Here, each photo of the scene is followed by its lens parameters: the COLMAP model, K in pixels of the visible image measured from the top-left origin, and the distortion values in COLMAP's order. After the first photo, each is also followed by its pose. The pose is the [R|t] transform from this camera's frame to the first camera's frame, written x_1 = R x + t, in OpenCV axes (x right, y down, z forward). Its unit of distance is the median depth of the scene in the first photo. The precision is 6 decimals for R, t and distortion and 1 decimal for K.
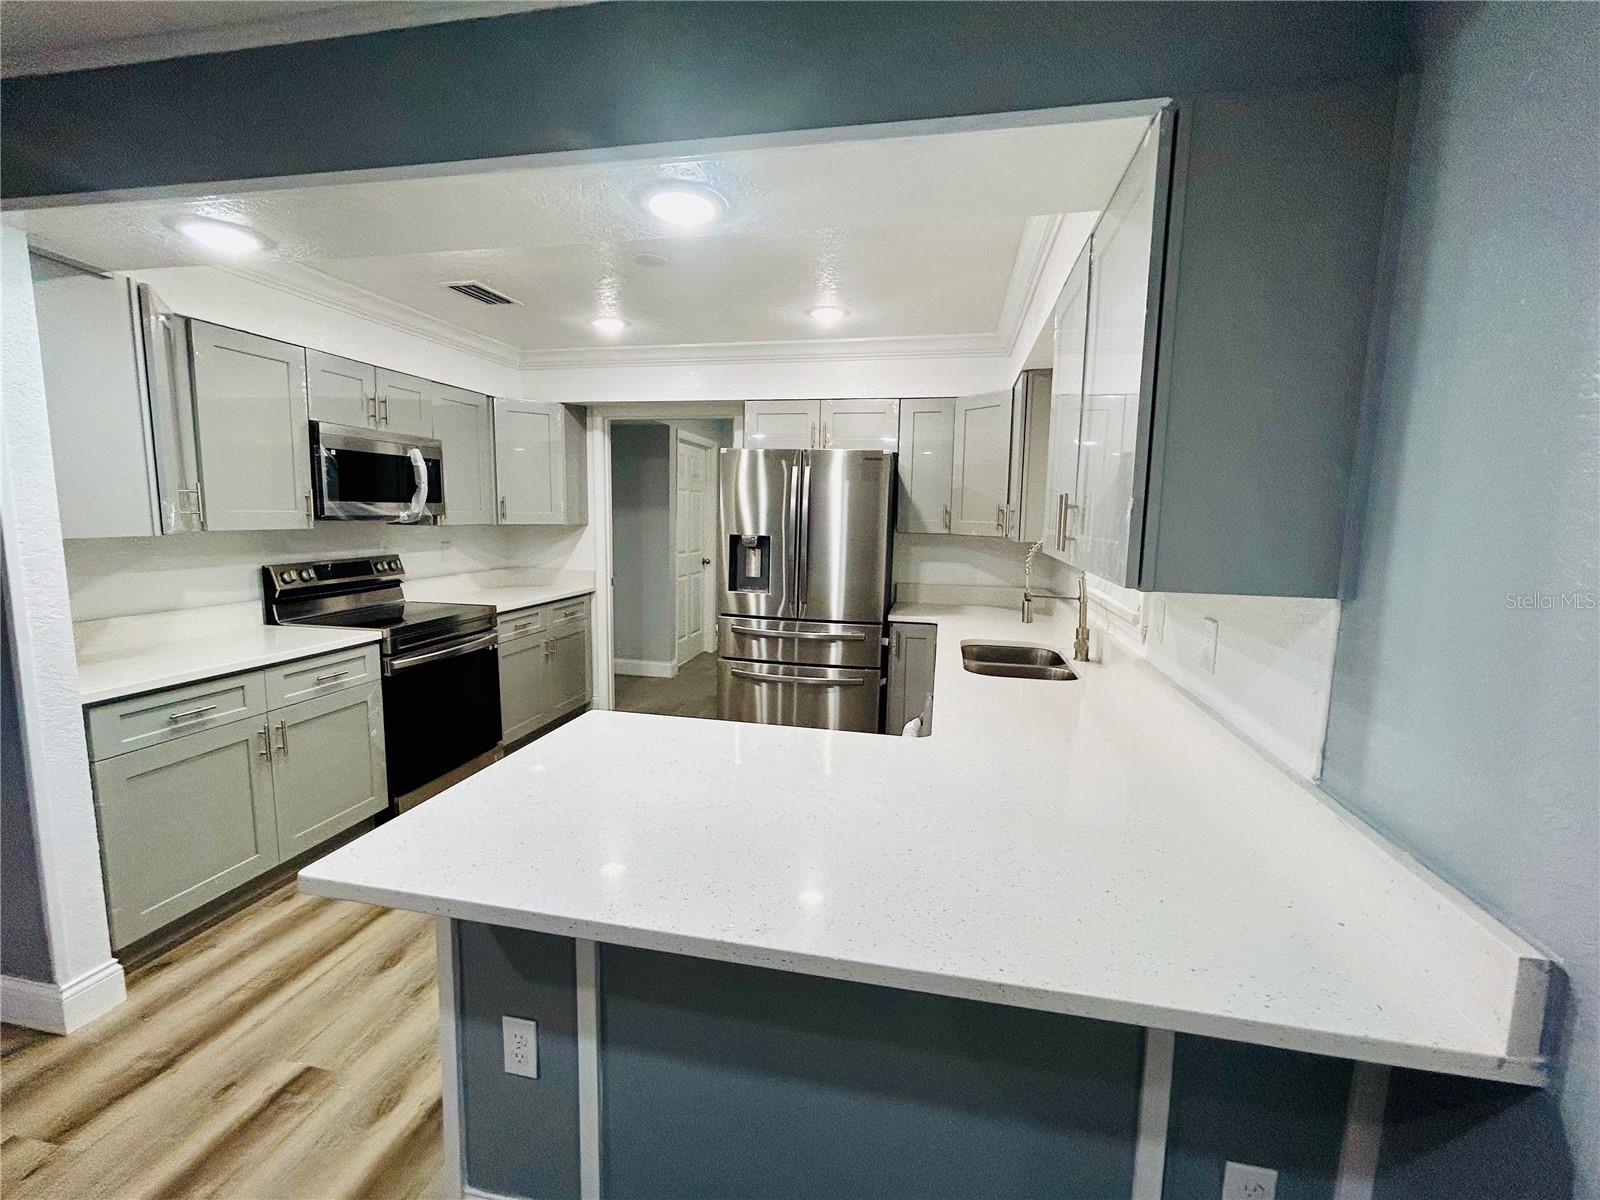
lens RADIAL K [[698.4, 0, 801.5], [0, 698.4, 603.4], [0, 0, 1]] dist [0.001021, 0.001572]
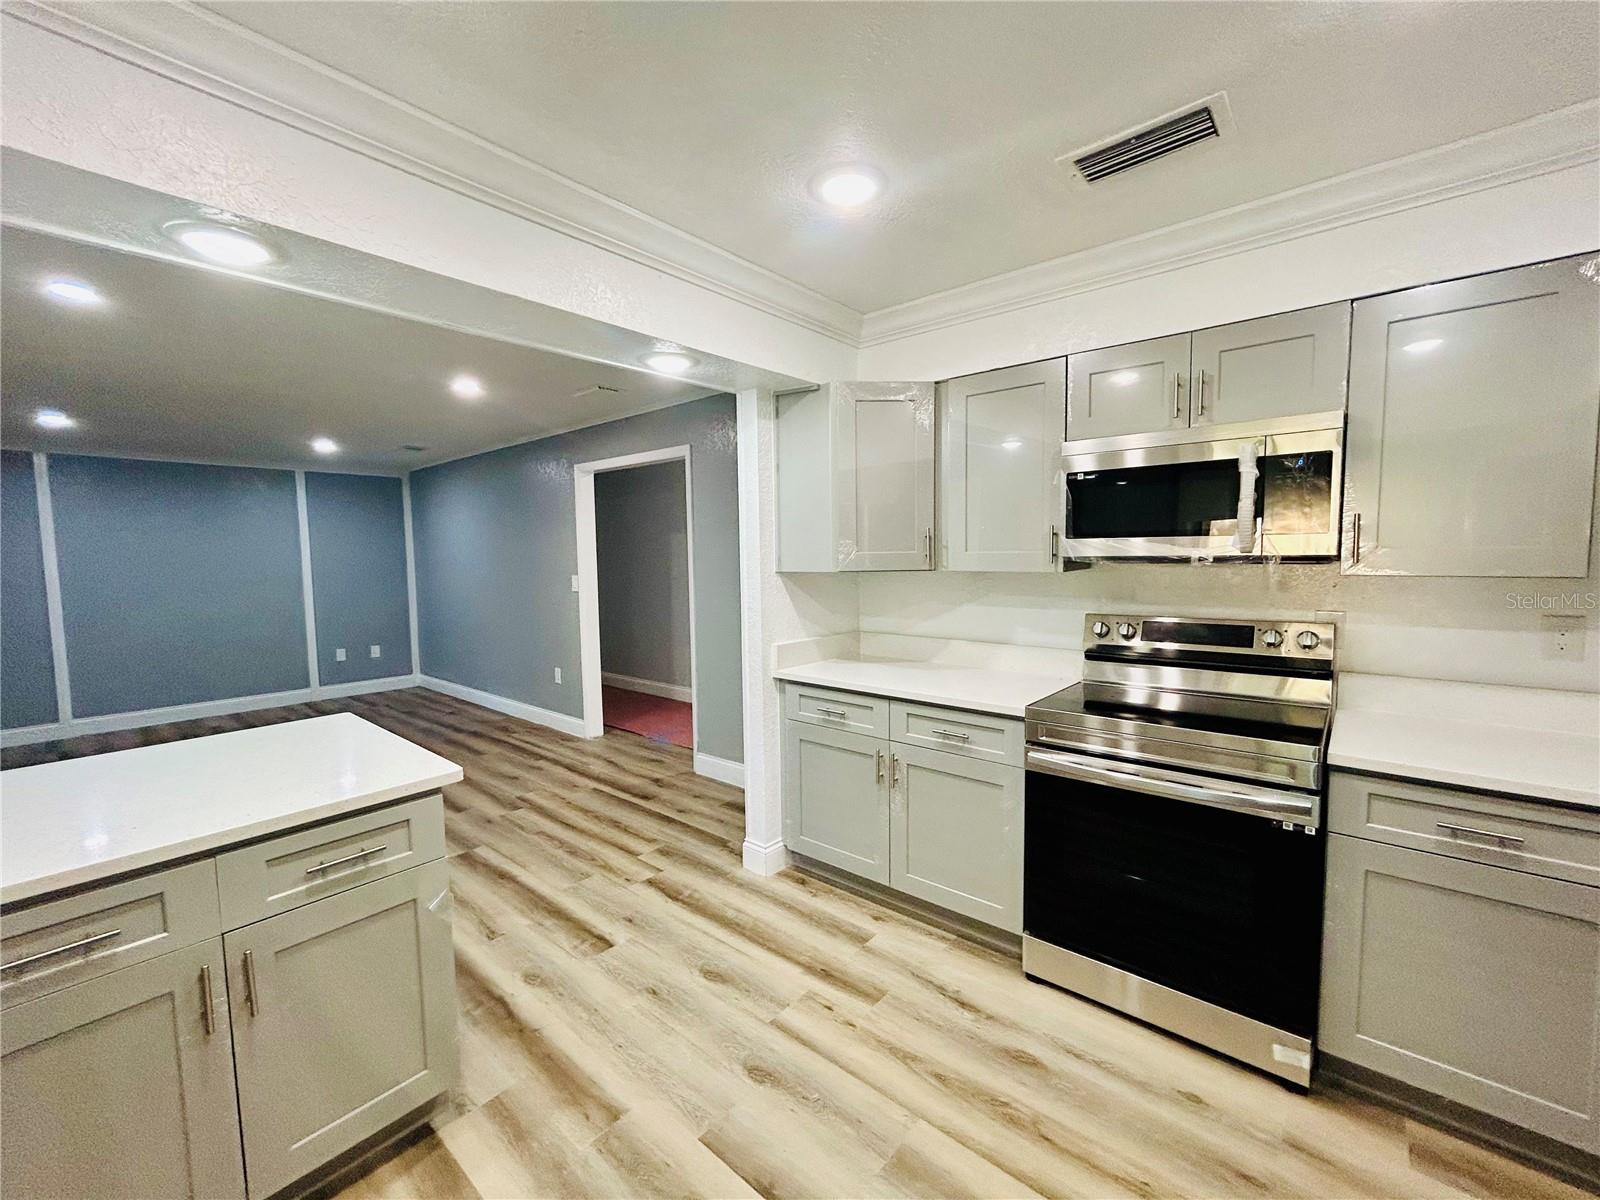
lens RADIAL K [[667.9, 0, 798.9], [0, 667.9, 601.4], [0, 0, 1]] dist [-0.000145, 0.000148]
pose [[-0.497633, 0.043397, -0.866301, 0.157204], [-0.115820, 0.986479, 0.115948, -0.140205], [0.859620, 0.158035, -0.485879, 1.228575]]
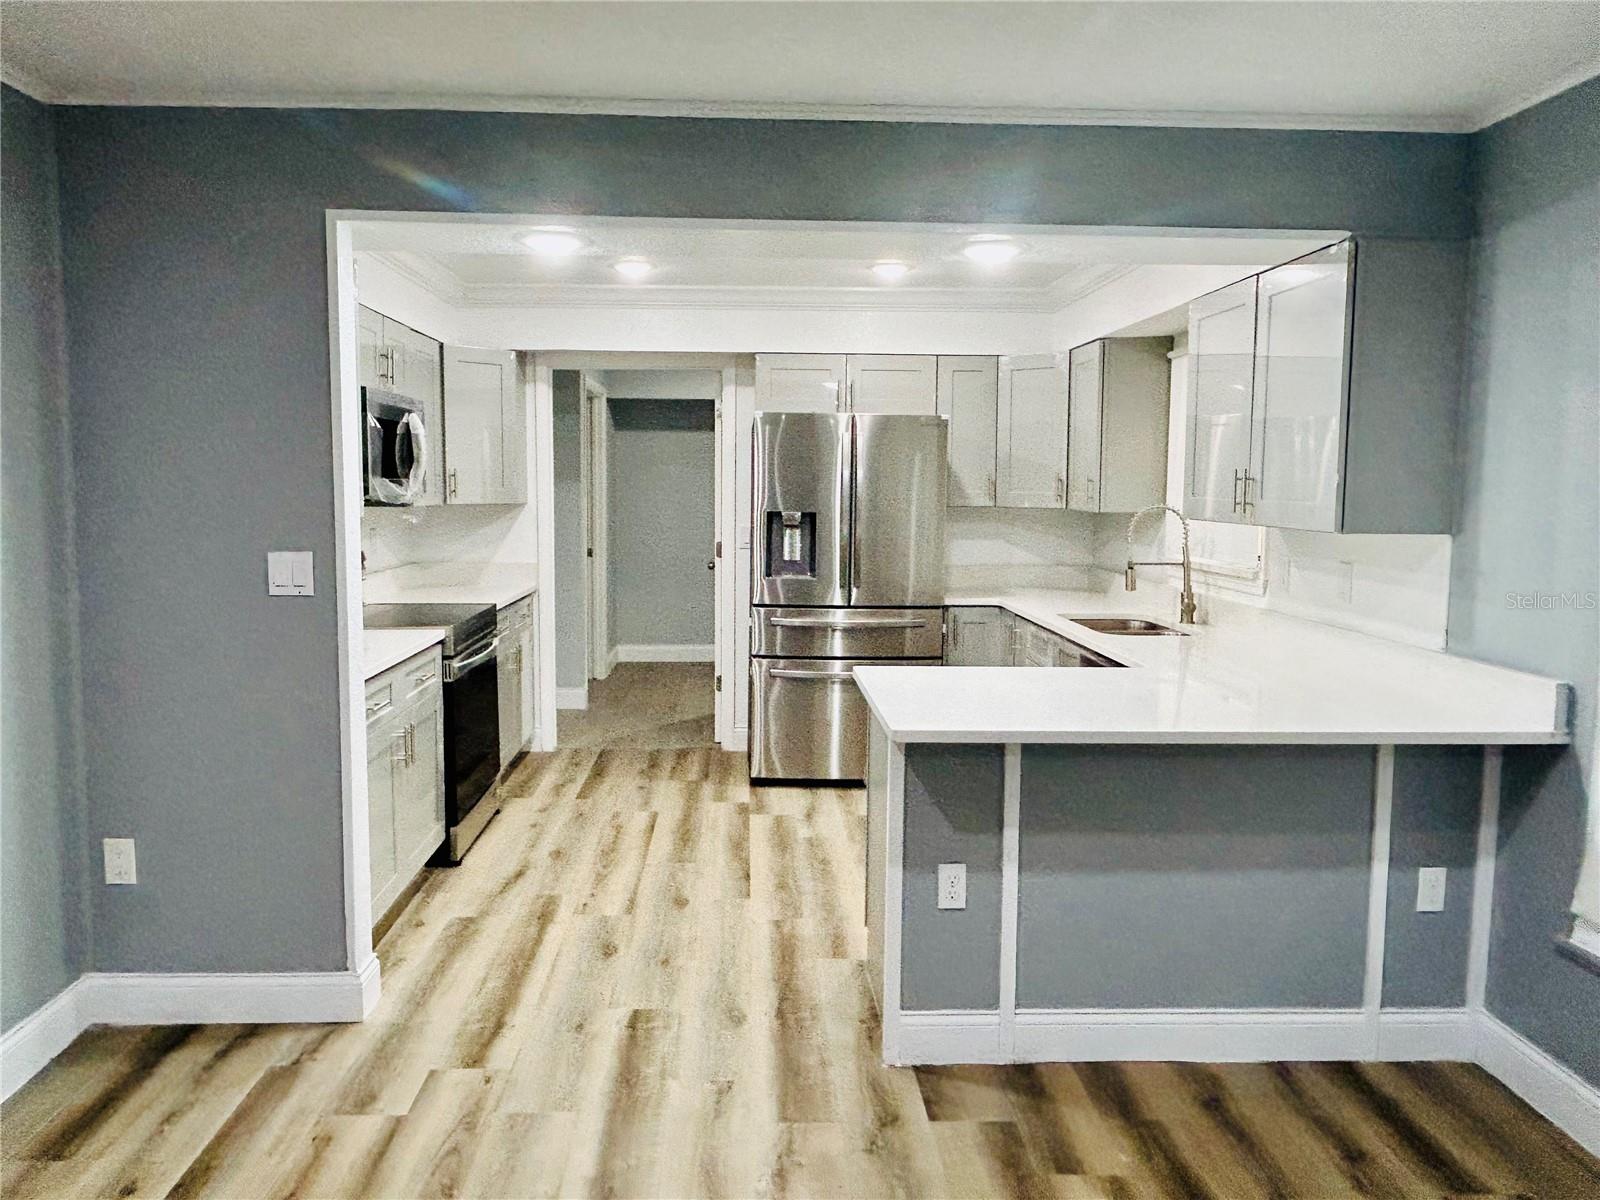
lens RADIAL K [[1135.3, 0, 797.0], [0, 1135.3, 593.7], [0, 0, 1]] dist [-0.000173, -0.008198]
pose [[0.970718, -0.036192, 0.237481, -0.562372], [0.043474, 0.998729, -0.025496, 0.055327], [-0.236257, 0.035074, 0.971057, -0.503100]]
